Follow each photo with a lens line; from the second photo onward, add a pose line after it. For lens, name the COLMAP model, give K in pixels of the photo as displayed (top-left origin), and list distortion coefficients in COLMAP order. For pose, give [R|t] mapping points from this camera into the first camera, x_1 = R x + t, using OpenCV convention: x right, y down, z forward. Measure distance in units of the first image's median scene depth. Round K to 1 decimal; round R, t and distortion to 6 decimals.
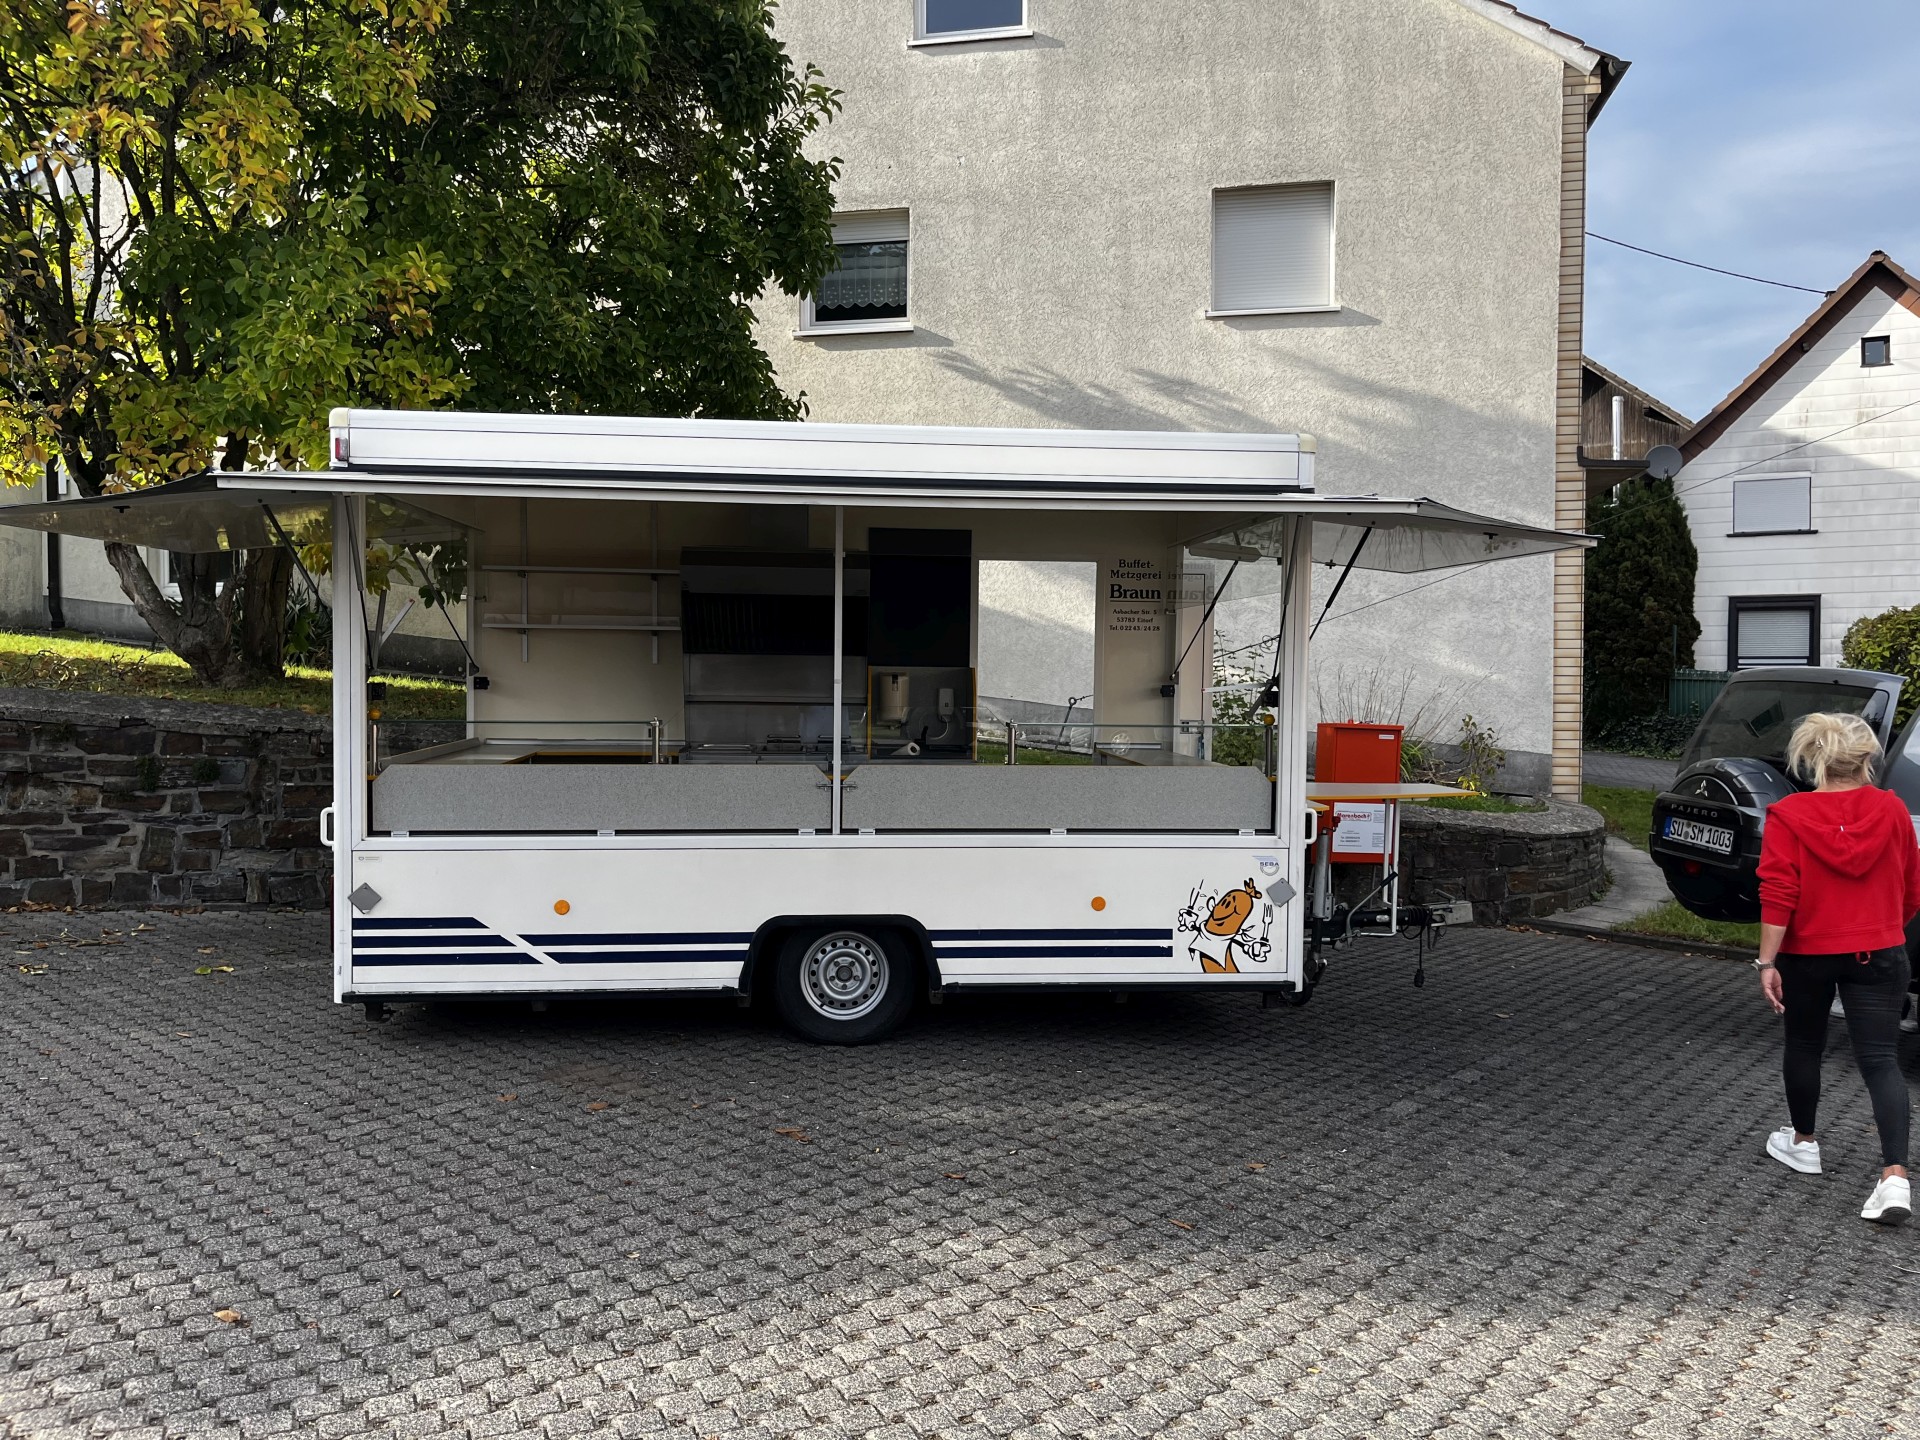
lens RADIAL K [[1436.5, 0, 964.4], [0, 1436.5, 739.5], [0, 0, 1]] dist [0.067340, -0.095190]
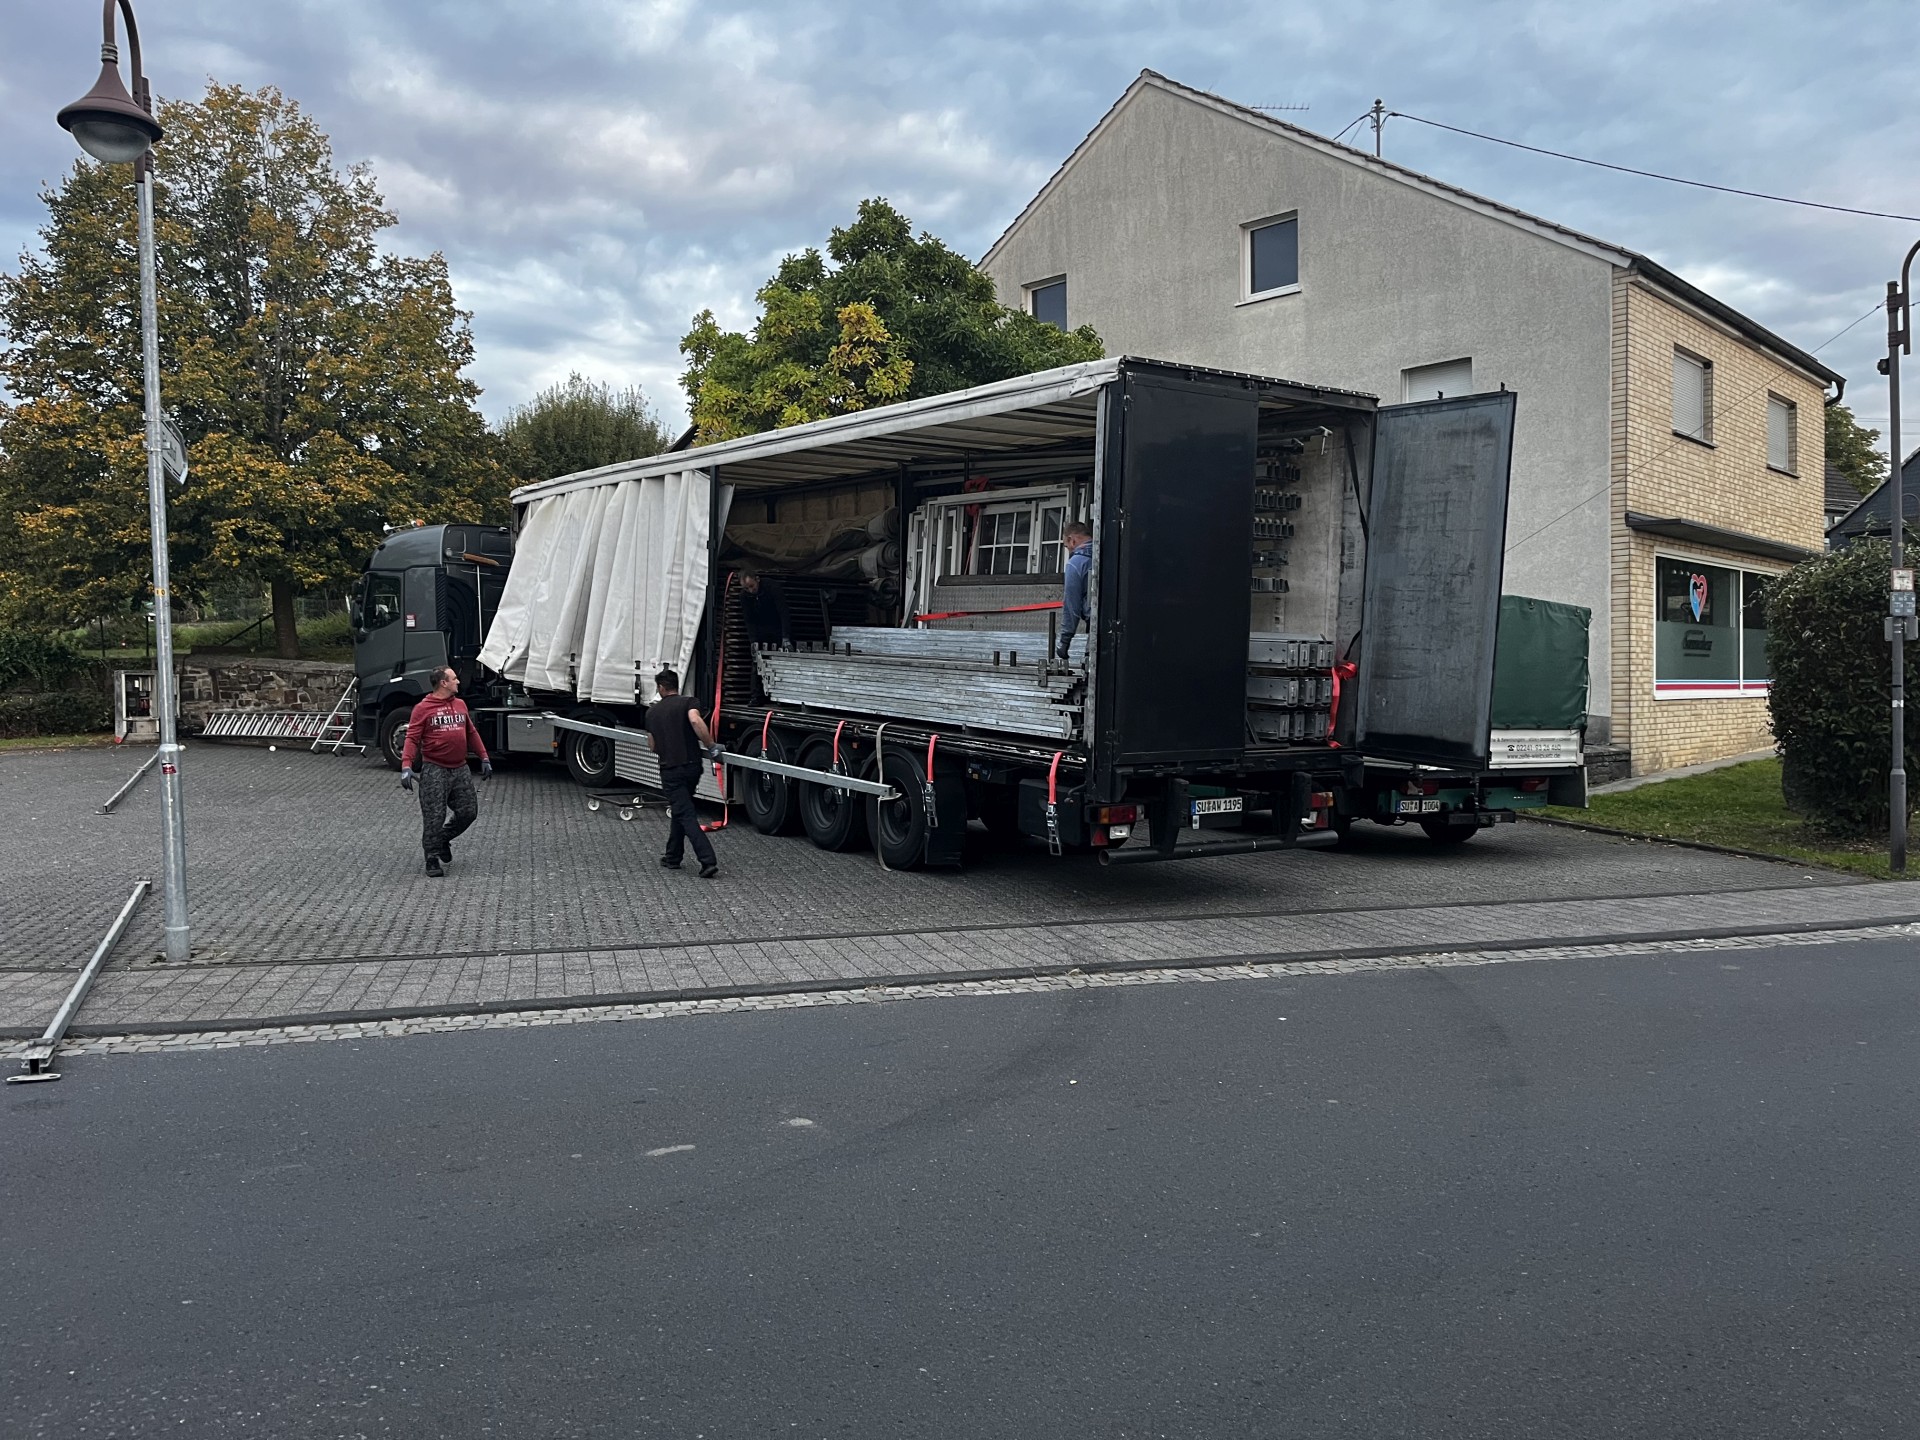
lens RADIAL K [[1436.5, 0, 964.4], [0, 1436.5, 739.5], [0, 0, 1]] dist [0.067340, -0.095190]
pose [[0.841741, 0.003662, -0.539869, 0.979530], [-0.006114, 0.999978, -0.002749, 0.063278], [0.539847, 0.005615, 0.841745, -0.961794]]
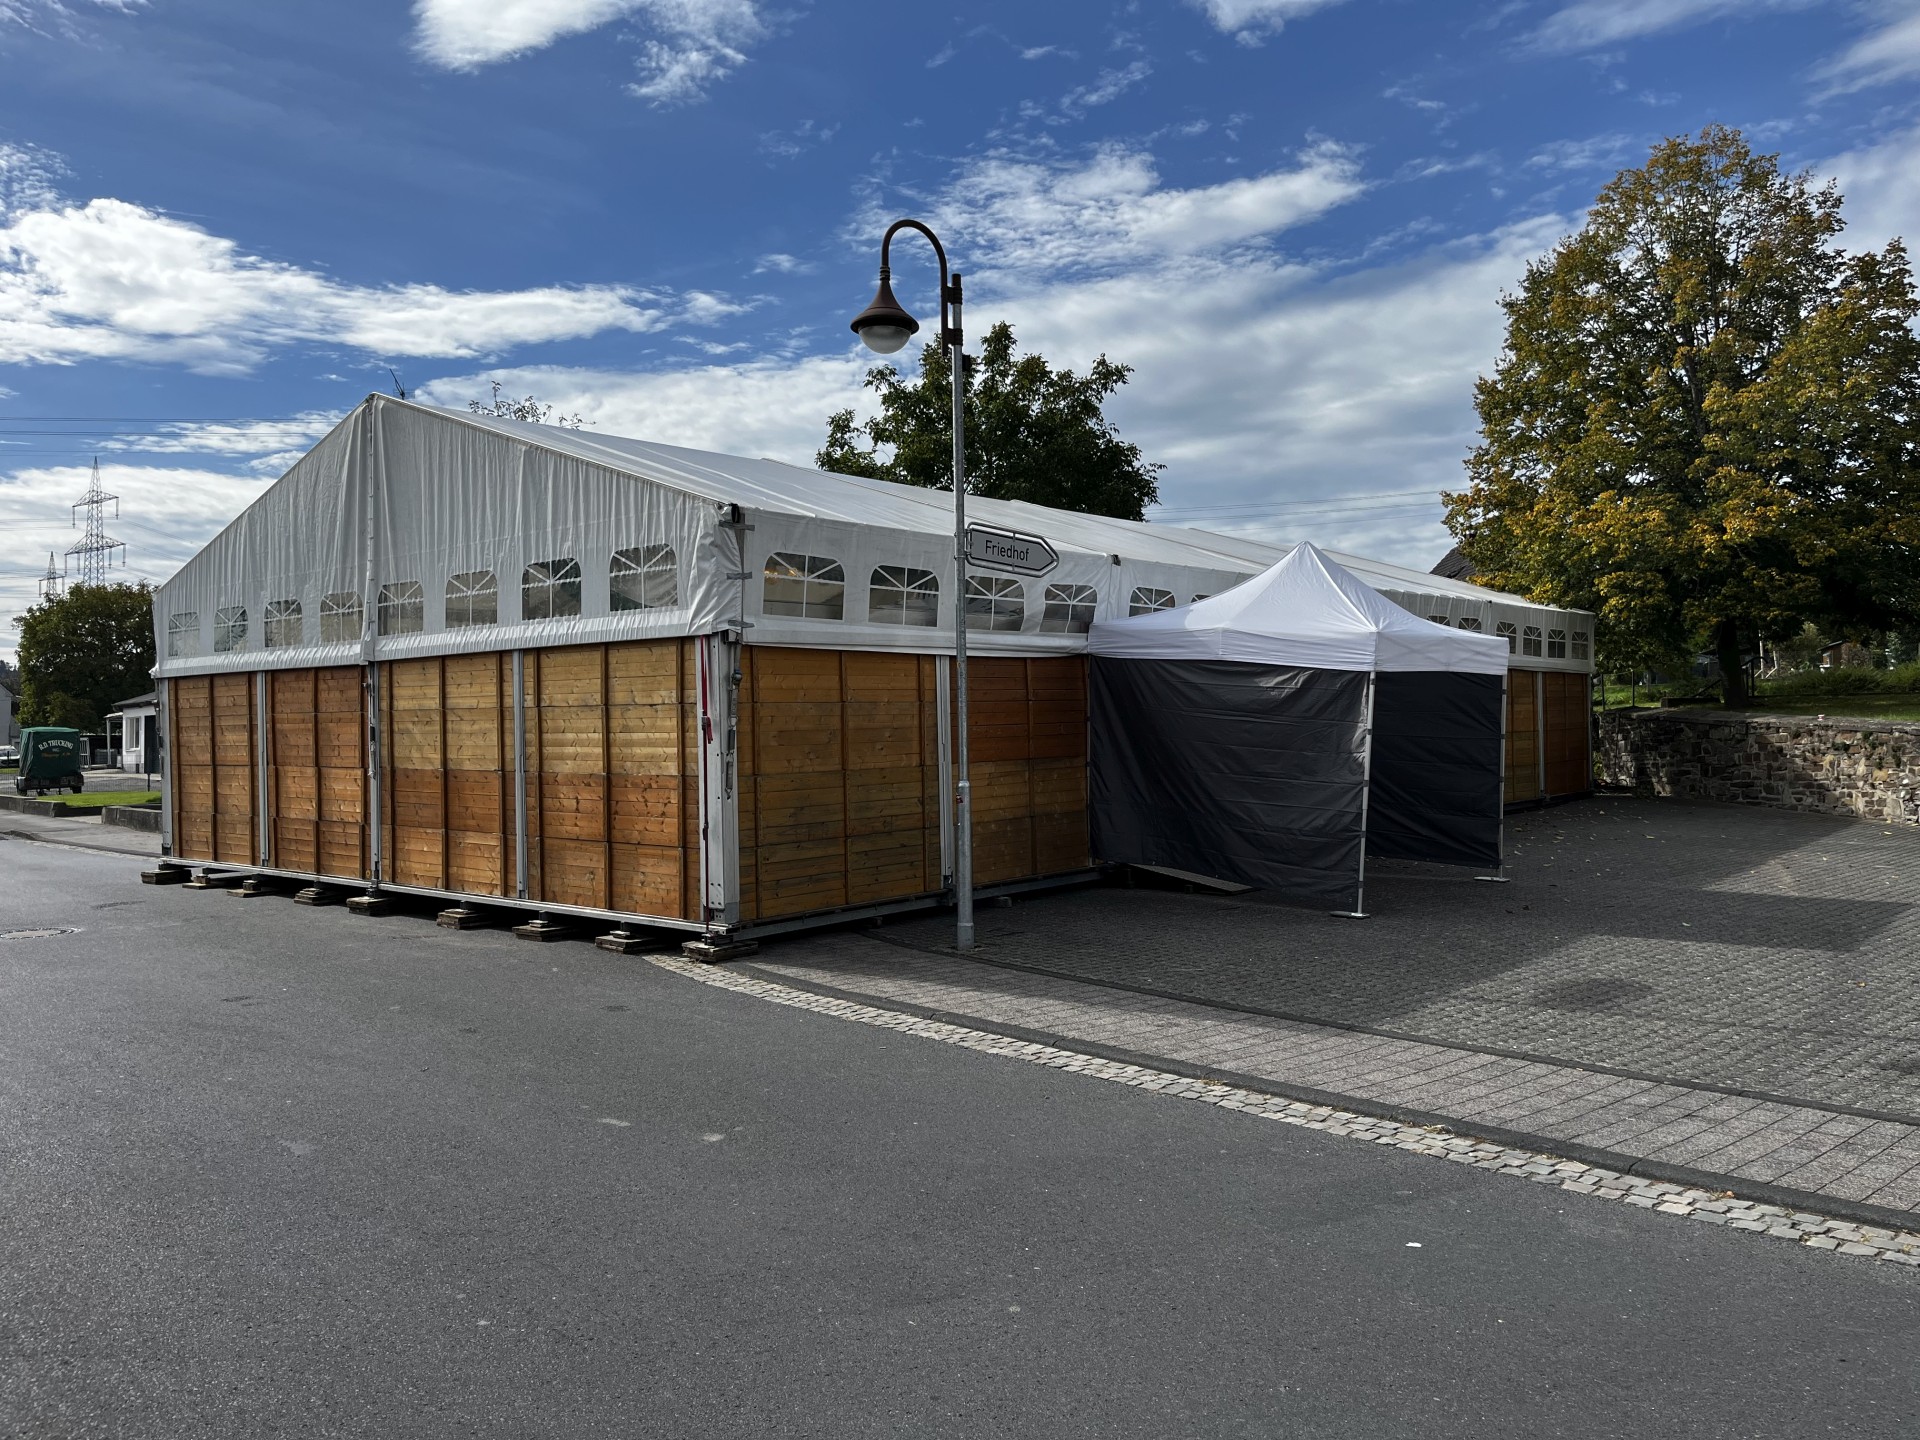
lens RADIAL K [[1436.5, 0, 964.4], [0, 1436.5, 739.5], [0, 0, 1]] dist [0.067340, -0.095190]
pose [[-0.131733, -0.016484, -0.991148, 1.243337], [-0.036871, 0.999251, -0.011719, 0.044926], [0.990599, 0.035001, -0.132242, -0.266571]]
